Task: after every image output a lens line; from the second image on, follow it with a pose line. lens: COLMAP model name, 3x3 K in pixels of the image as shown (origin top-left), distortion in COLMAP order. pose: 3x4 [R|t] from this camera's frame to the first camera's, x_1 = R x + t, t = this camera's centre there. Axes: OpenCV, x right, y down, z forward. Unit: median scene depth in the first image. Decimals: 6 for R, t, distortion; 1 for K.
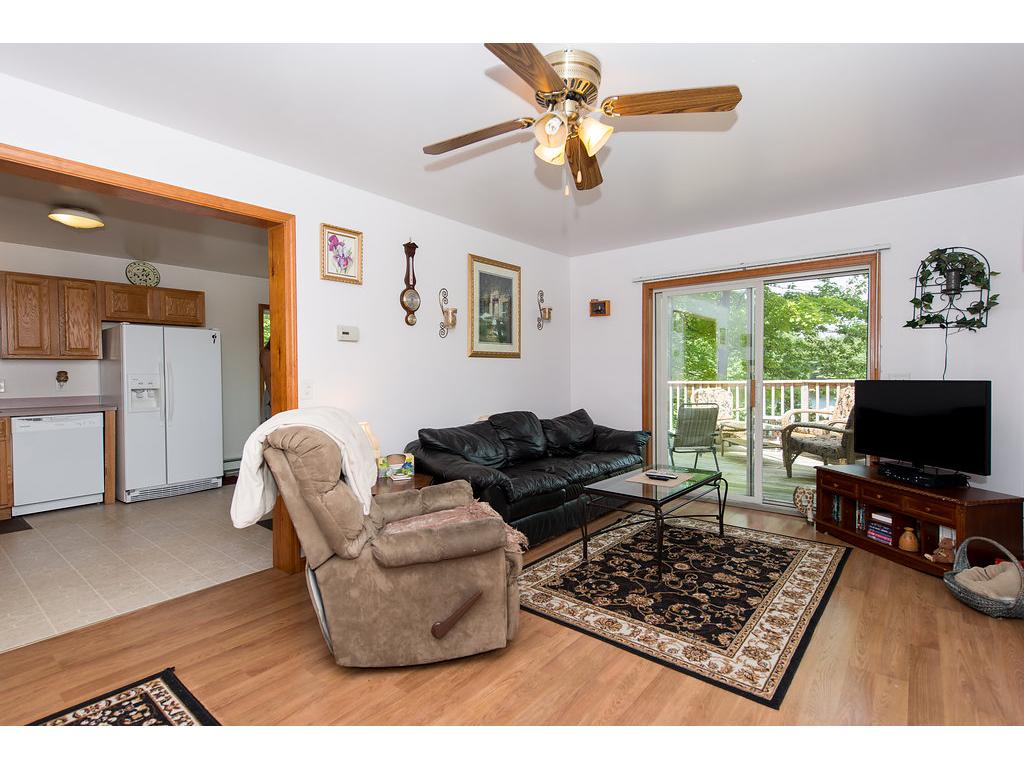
lens RADIAL K [[501.5, 0, 505.4], [0, 501.5, 381.4], [0, 0, 1]] dist [0.016092, -0.003213]
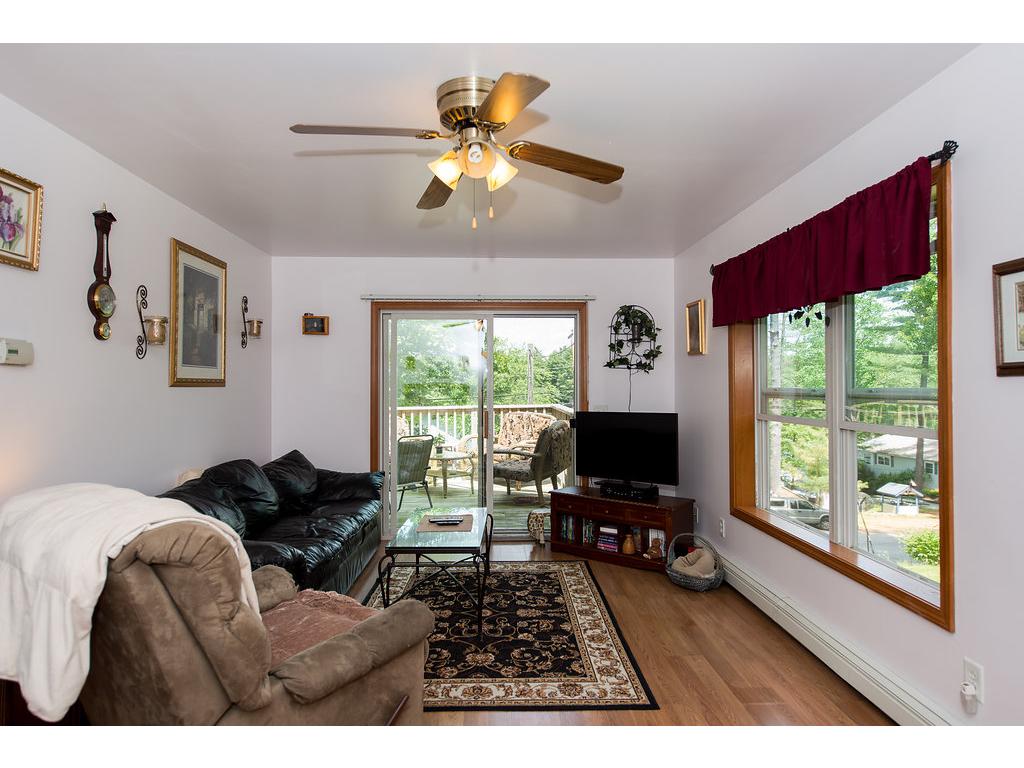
lens RADIAL K [[602.1, 0, 510.5], [0, 602.1, 379.0], [0, 0, 1]] dist [0.019920, -0.005967]
pose [[0.749989, 0.015415, 0.661270, -0.339831], [0.008471, 0.999423, -0.032905, -0.034495], [-0.661396, 0.030280, 0.749426, 0.083958]]
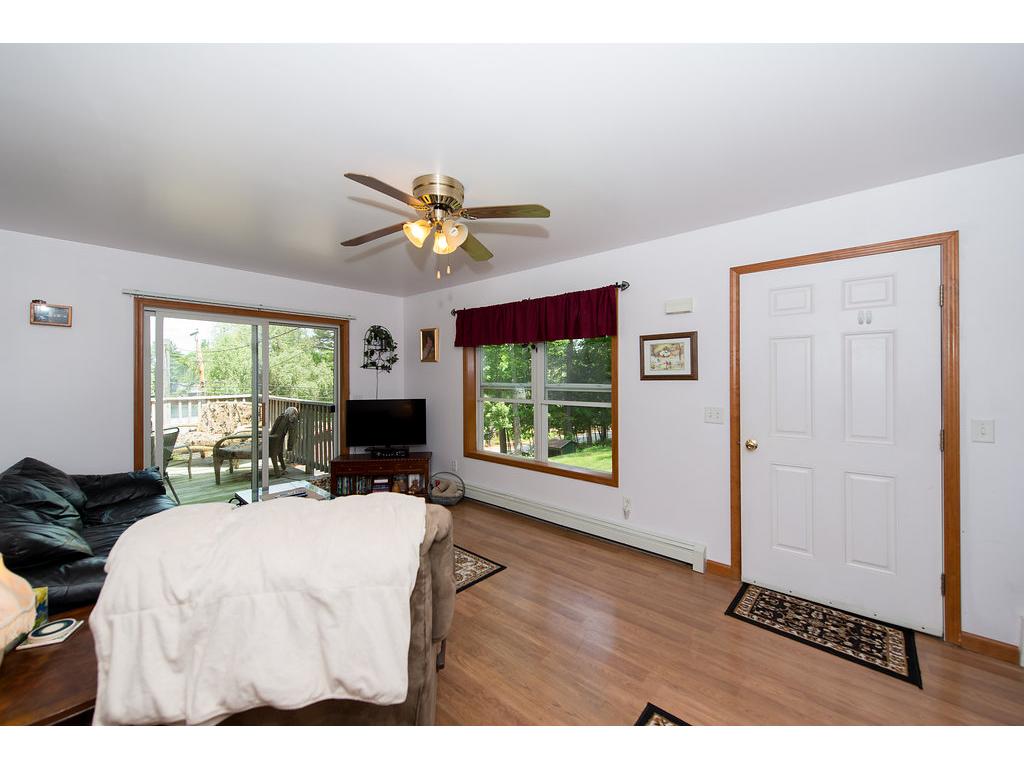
lens RADIAL K [[401.1, 0, 519.7], [0, 401.1, 376.4], [0, 0, 1]] dist [-0.008345, -0.002007]
pose [[0.017710, 0.009945, 0.999794, -0.570784], [0.019653, 0.999754, -0.010293, -0.056329], [-0.999650, 0.019832, 0.017511, 0.472733]]
